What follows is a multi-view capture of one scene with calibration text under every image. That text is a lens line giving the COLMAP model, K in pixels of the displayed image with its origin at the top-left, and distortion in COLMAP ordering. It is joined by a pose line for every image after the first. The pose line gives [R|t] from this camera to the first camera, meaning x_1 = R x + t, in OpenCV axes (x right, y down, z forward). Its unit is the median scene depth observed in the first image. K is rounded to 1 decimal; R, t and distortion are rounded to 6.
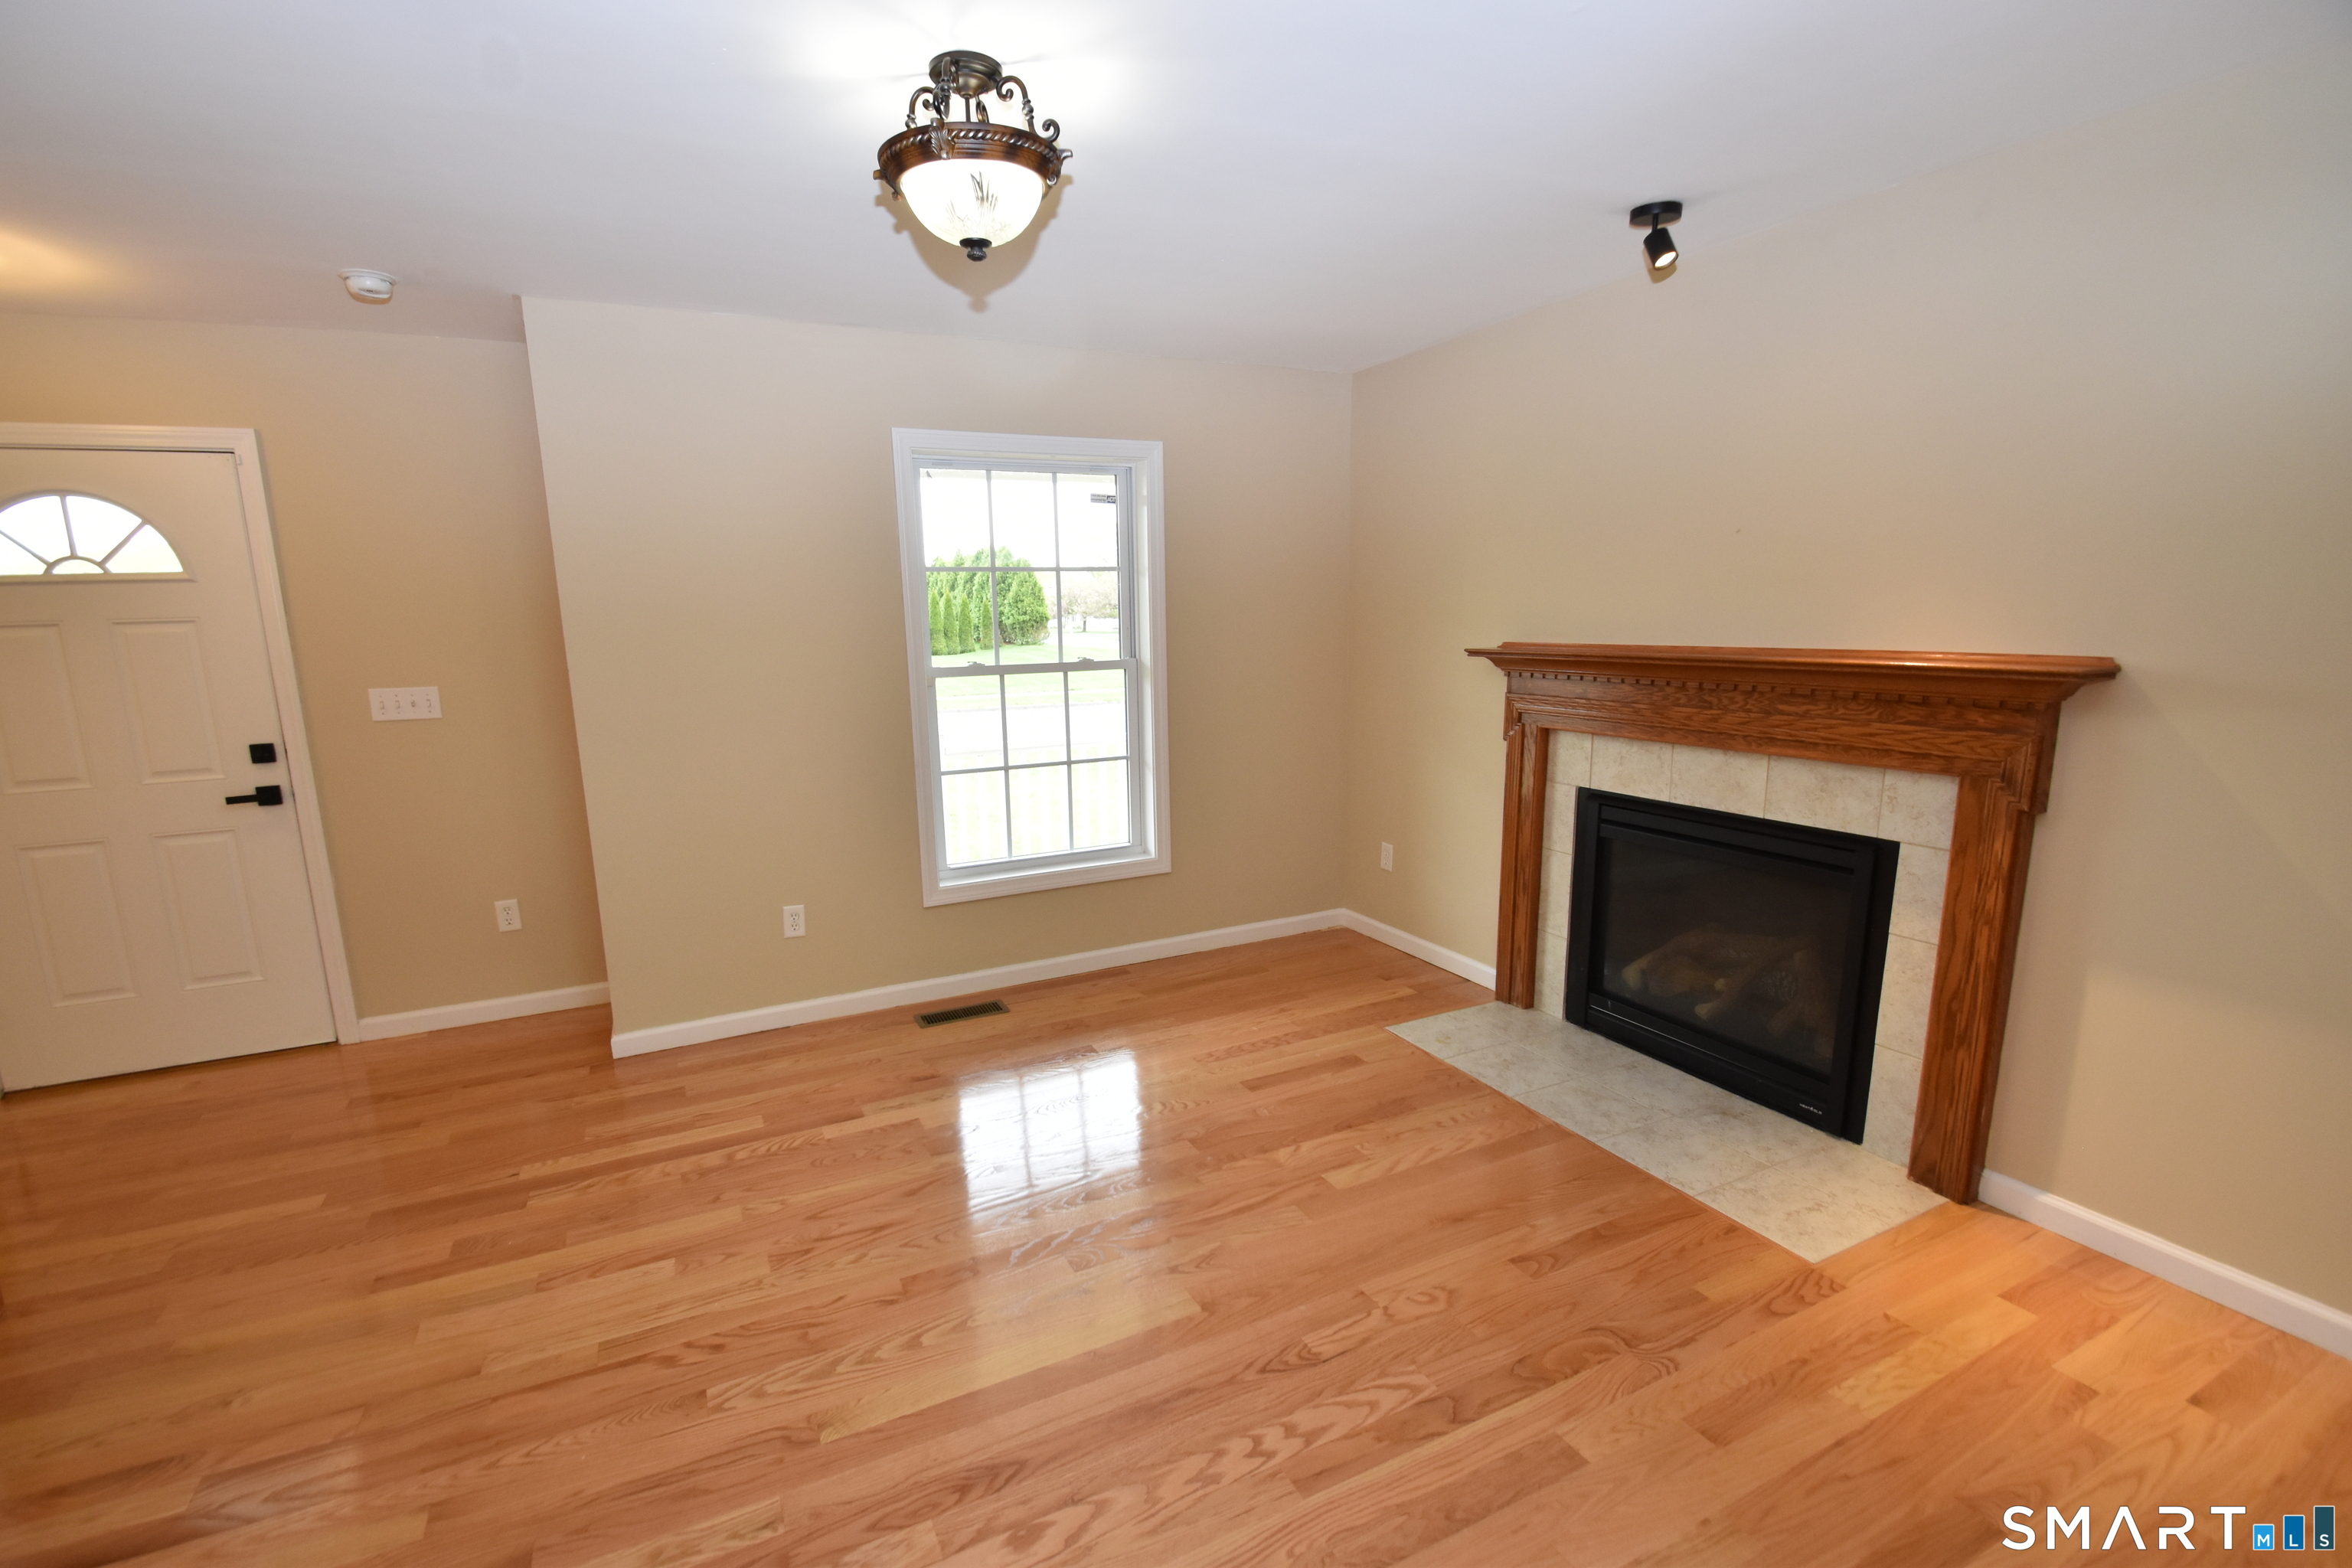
lens RADIAL K [[1040.1, 0, 1150.0], [0, 1040.1, 828.3], [0, 0, 1]] dist [-0.001897, -0.006394]
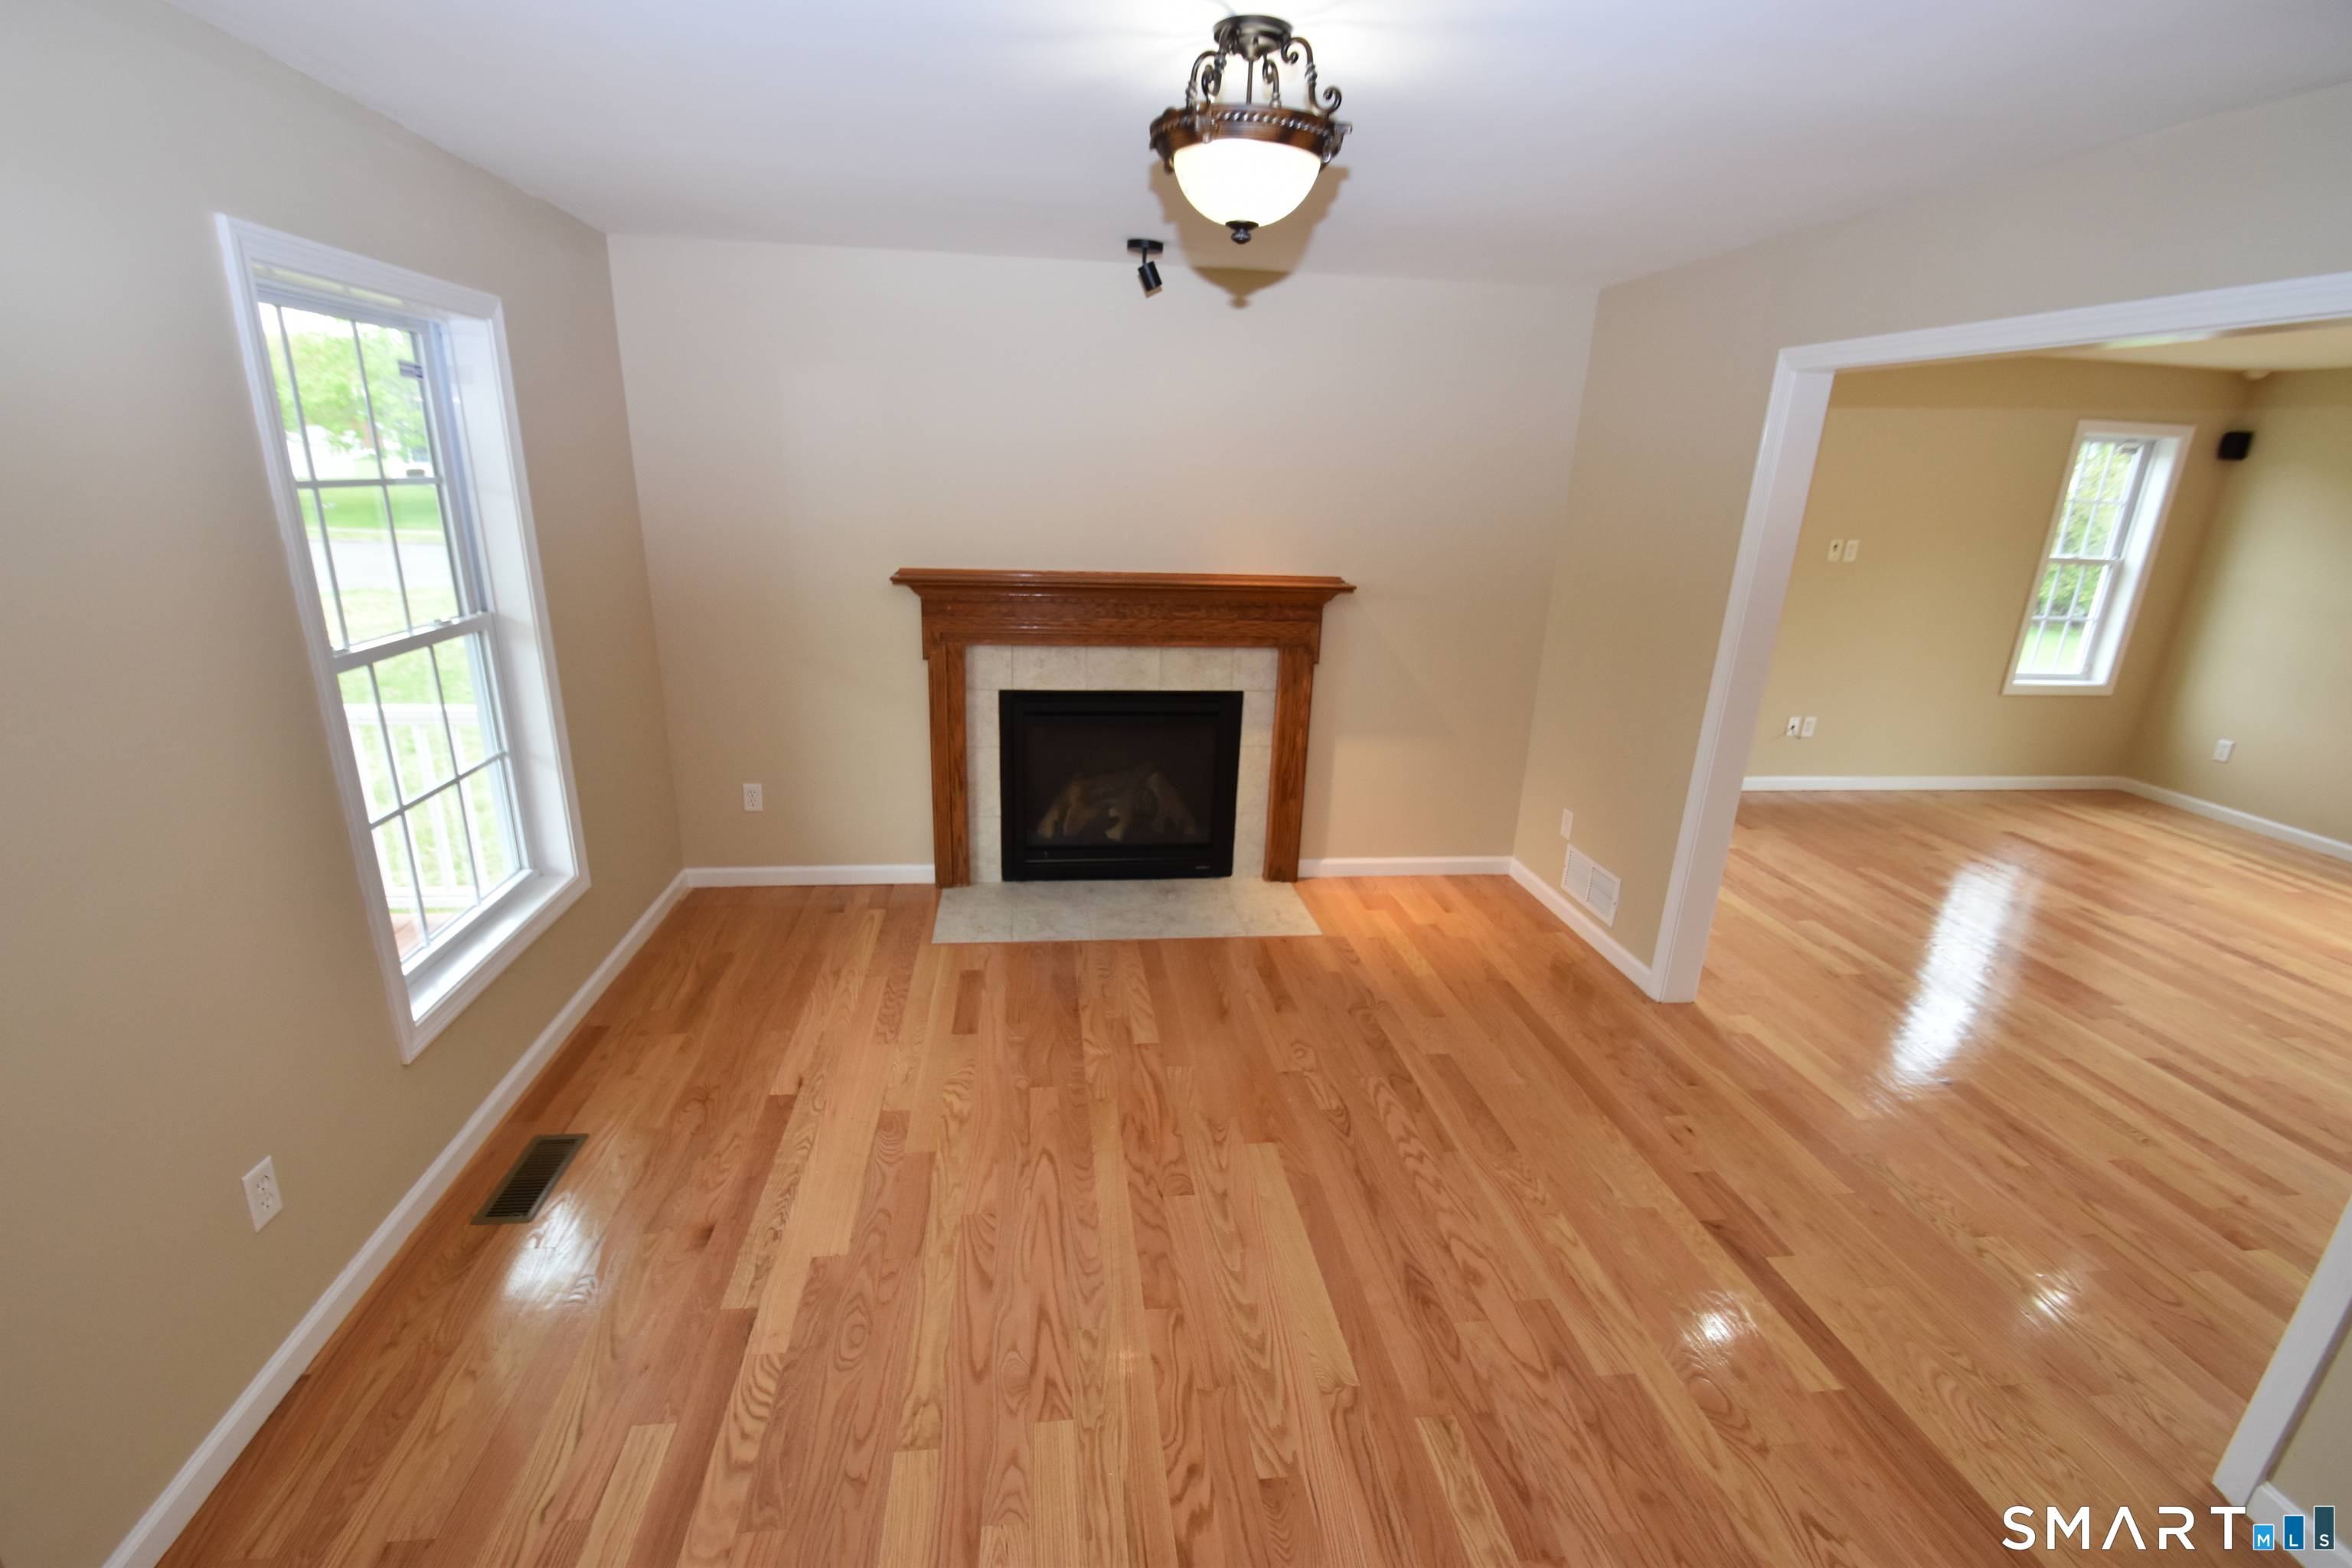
lens RADIAL K [[1040.1, 0, 1161.5], [0, 1040.1, 821.0], [0, 0, 1]] dist [-0.001897, -0.006394]
pose [[0.318824, -0.275604, 0.906859, -0.850852], [0.156646, 0.958955, 0.236364, -0.193383], [-0.934780, 0.066697, 0.348910, 0.537596]]
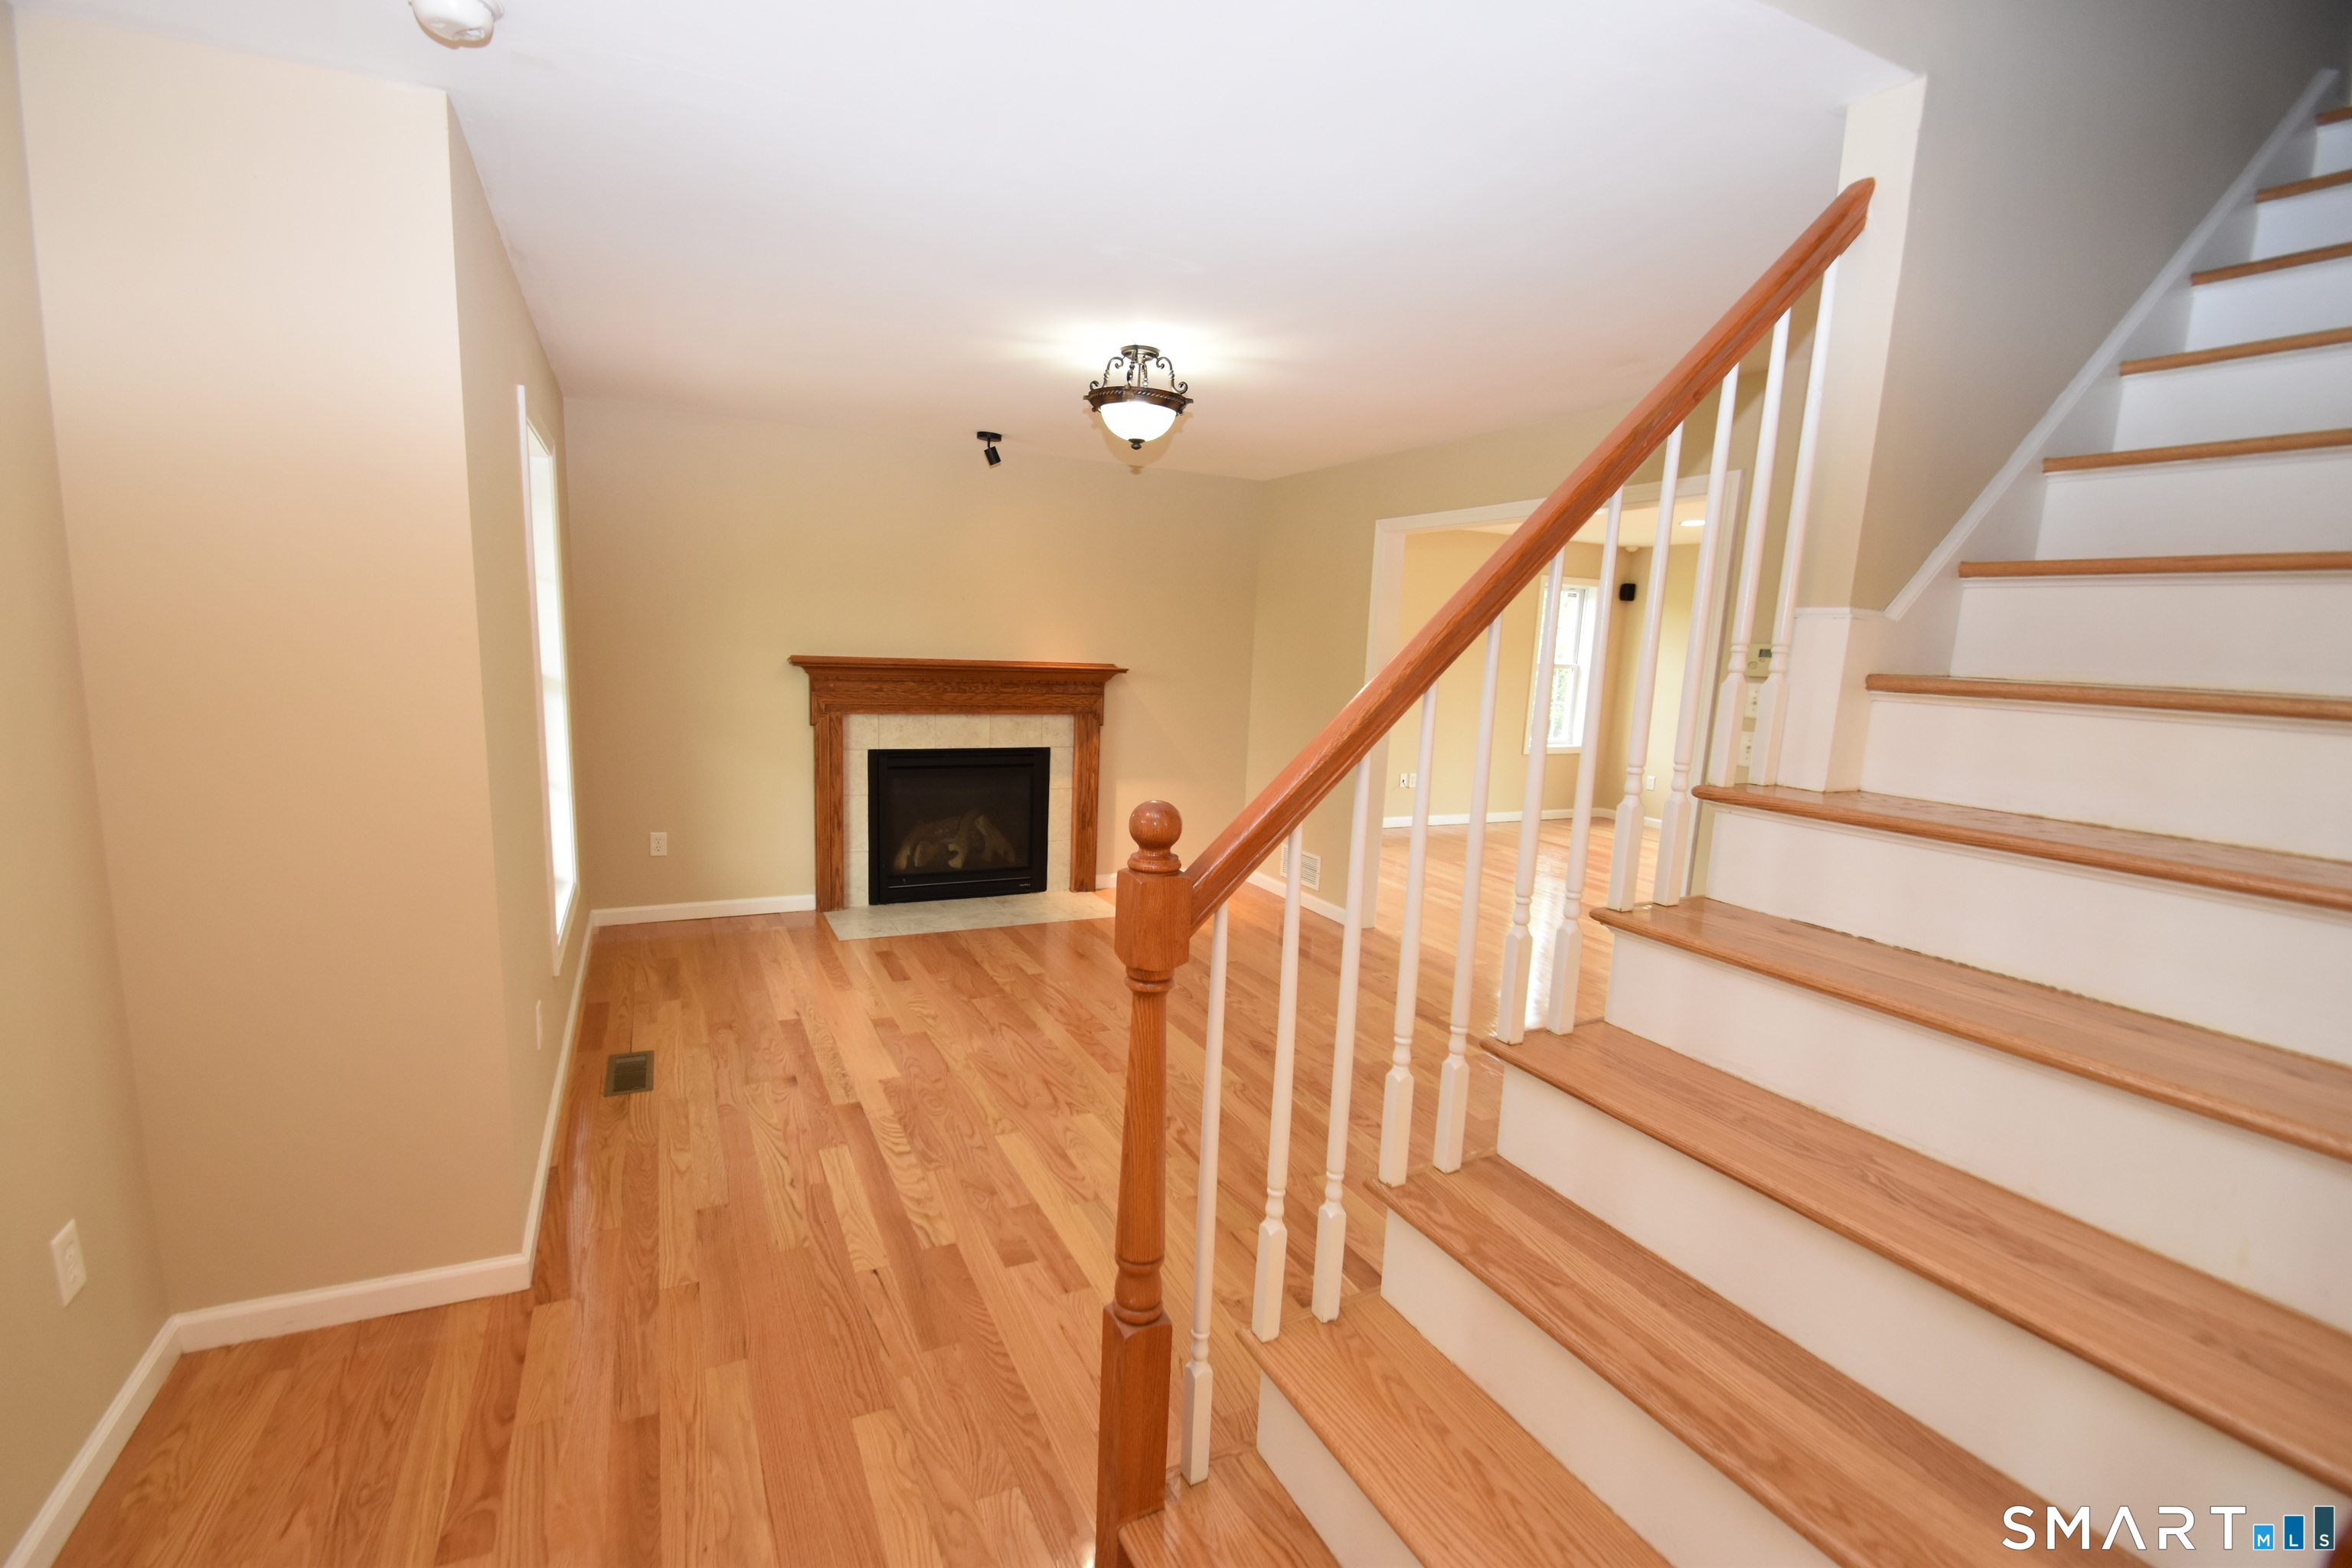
lens RADIAL K [[1040.1, 0, 1174.3], [0, 1040.1, 827.8], [0, 0, 1]] dist [-0.001897, -0.006394]
pose [[-0.017048, -0.158693, 0.987181, -1.471433], [0.165889, 0.973191, 0.159309, -0.126117], [-0.985997, 0.166479, 0.009735, 0.717543]]
